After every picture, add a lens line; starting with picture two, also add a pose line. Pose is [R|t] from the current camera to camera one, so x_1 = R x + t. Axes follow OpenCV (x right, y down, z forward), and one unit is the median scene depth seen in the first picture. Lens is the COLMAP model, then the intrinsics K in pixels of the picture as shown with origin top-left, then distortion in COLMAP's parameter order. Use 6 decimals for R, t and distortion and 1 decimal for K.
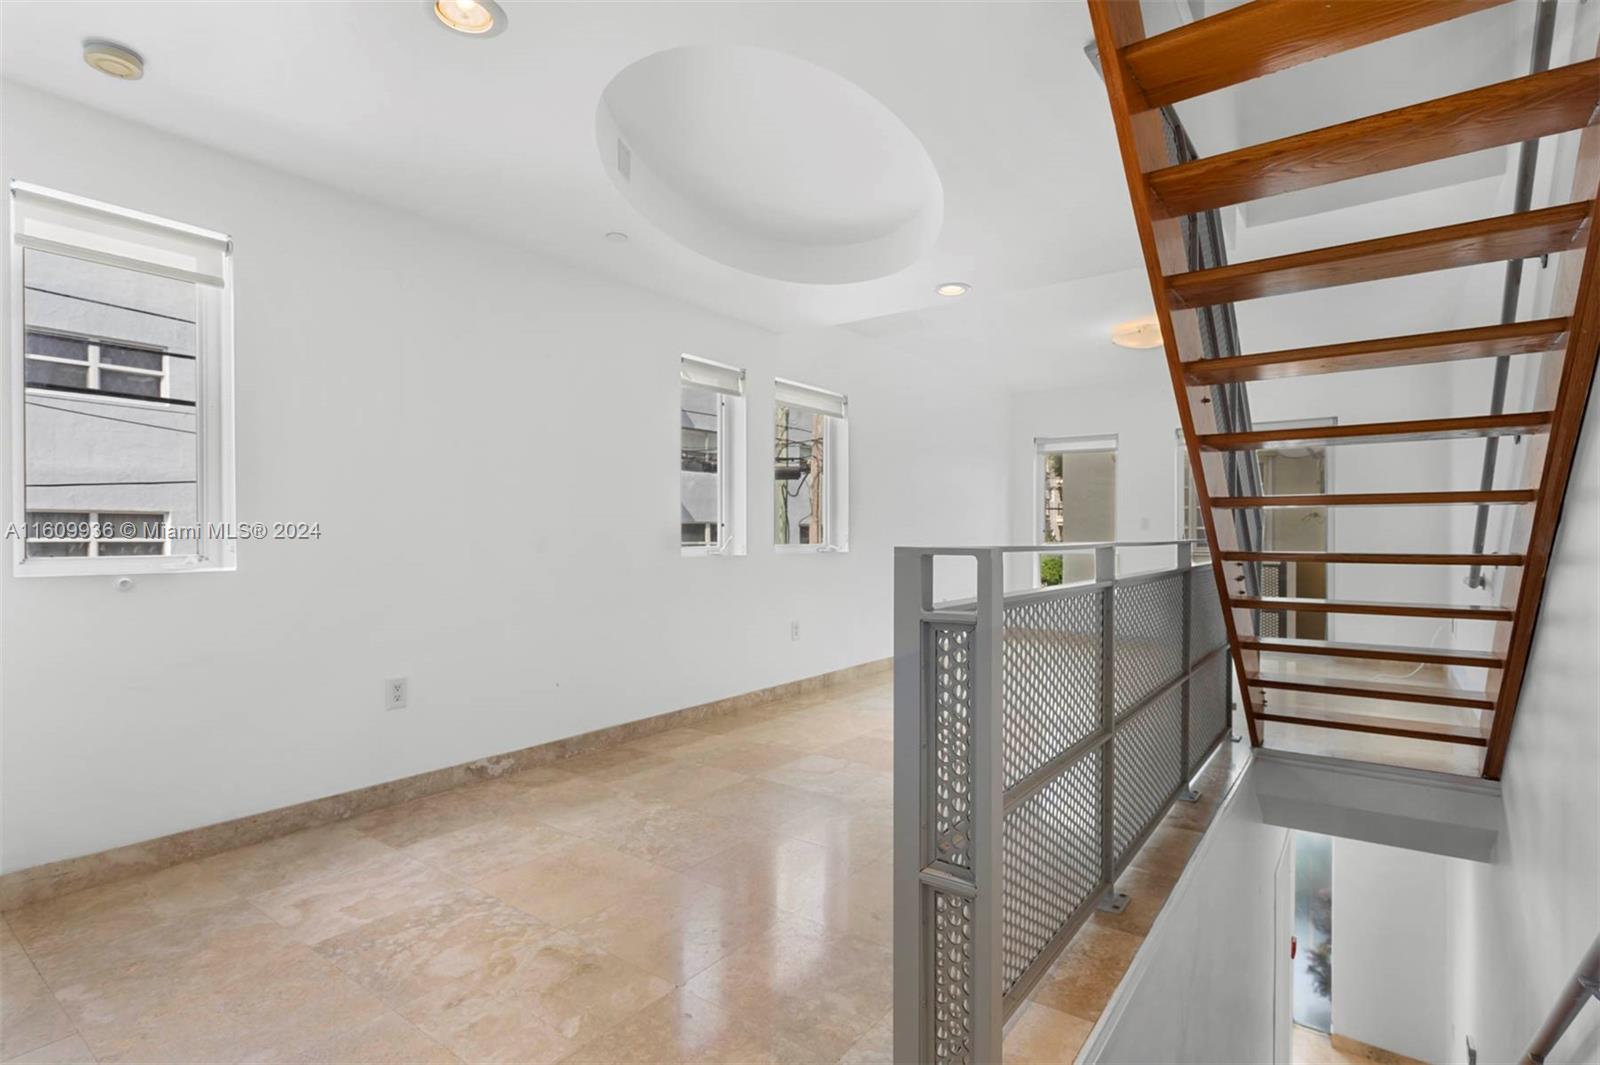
lens RADIAL K [[798.2, 0, 795.1], [0, 798.2, 537.6], [0, 0, 1]] dist [-0.014189, 0.003305]
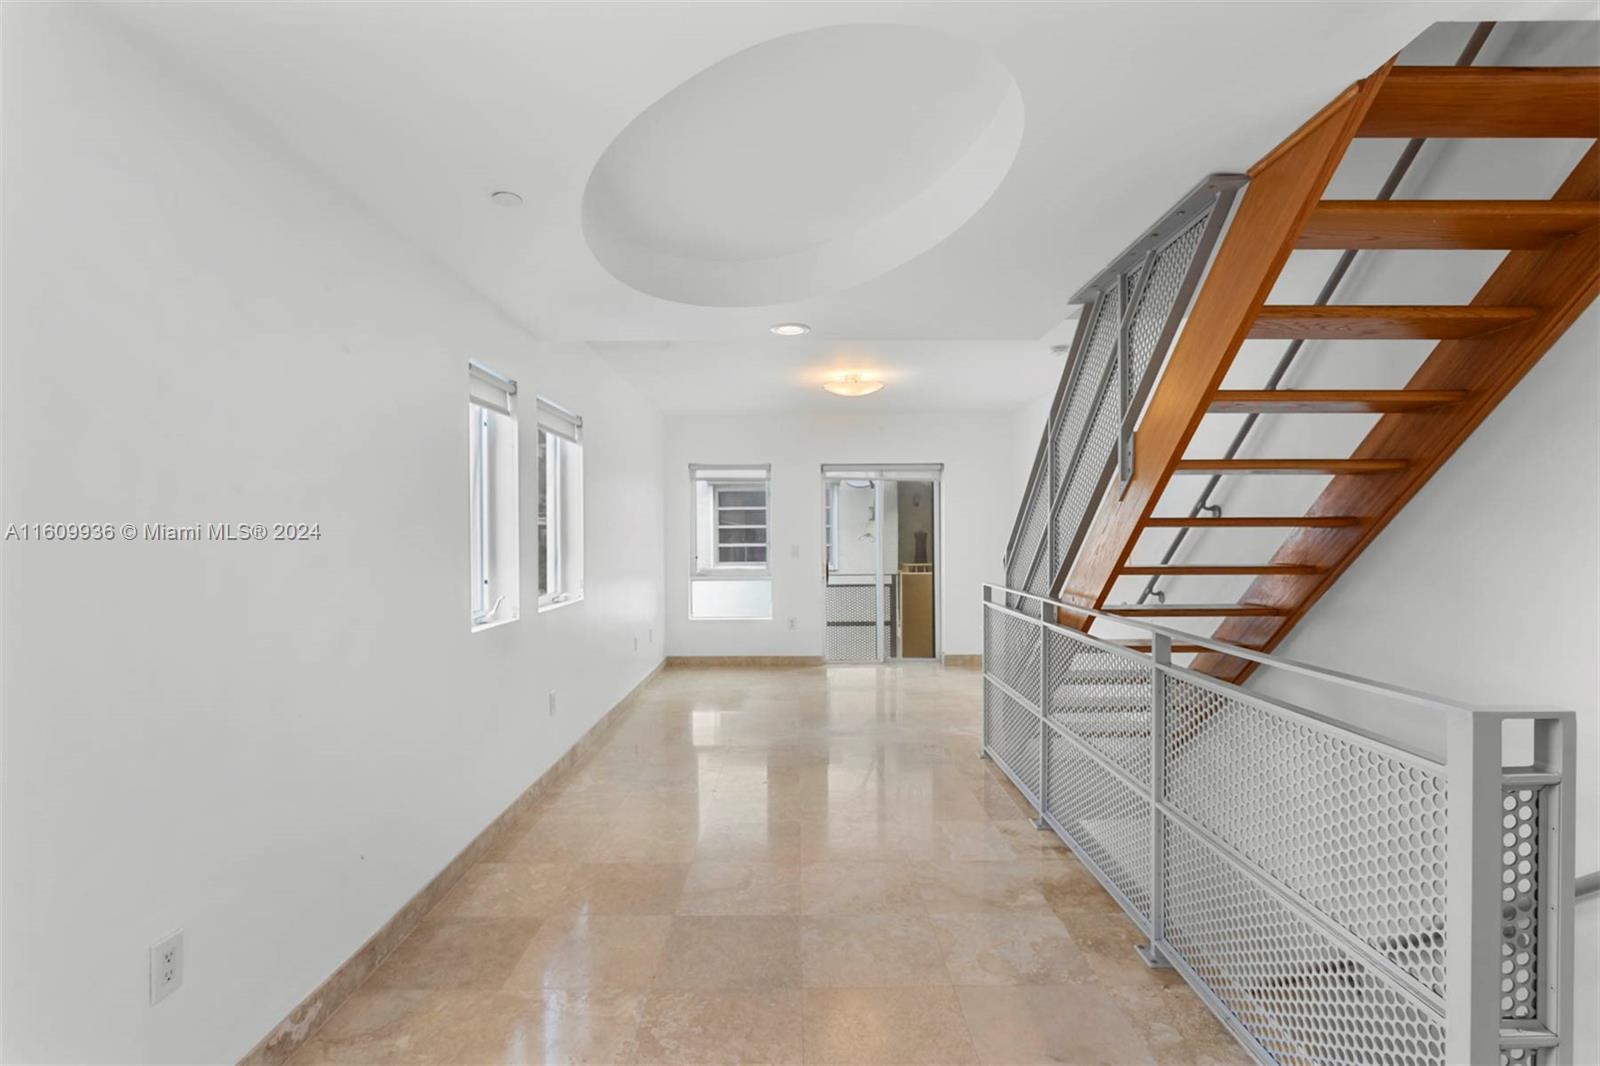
lens RADIAL K [[798.2, 0, 810.9], [0, 798.2, 537.6], [0, 0, 1]] dist [-0.014189, 0.003305]
pose [[0.793717, -0.008772, 0.608223, -0.424824], [0.008054, 0.999960, 0.003912, -0.081142], [-0.608233, 0.001794, 0.793756, 0.281547]]
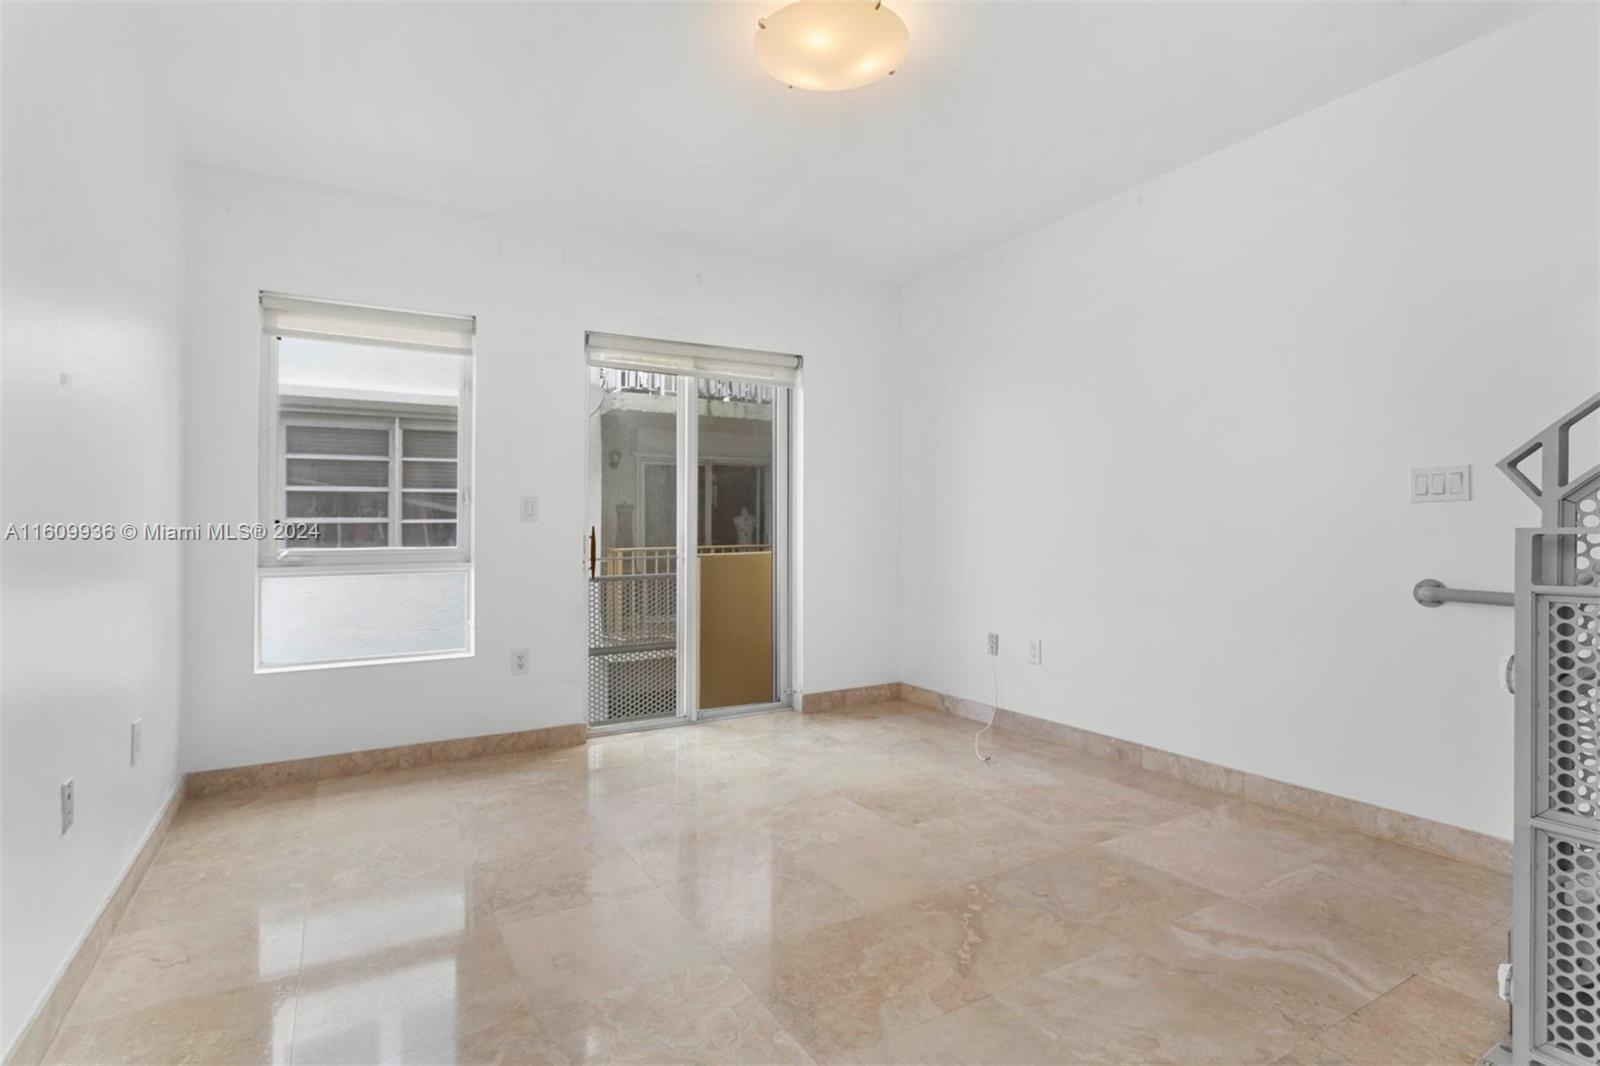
lens RADIAL K [[798.2, 0, 816.3], [0, 798.2, 512.2], [0, 0, 1]] dist [-0.014189, 0.003305]
pose [[0.387850, 0.014787, 0.921604, 0.096233], [0.012373, 0.999698, -0.021247, 0.001420], [-0.921639, 0.019644, 0.387550, 1.362949]]
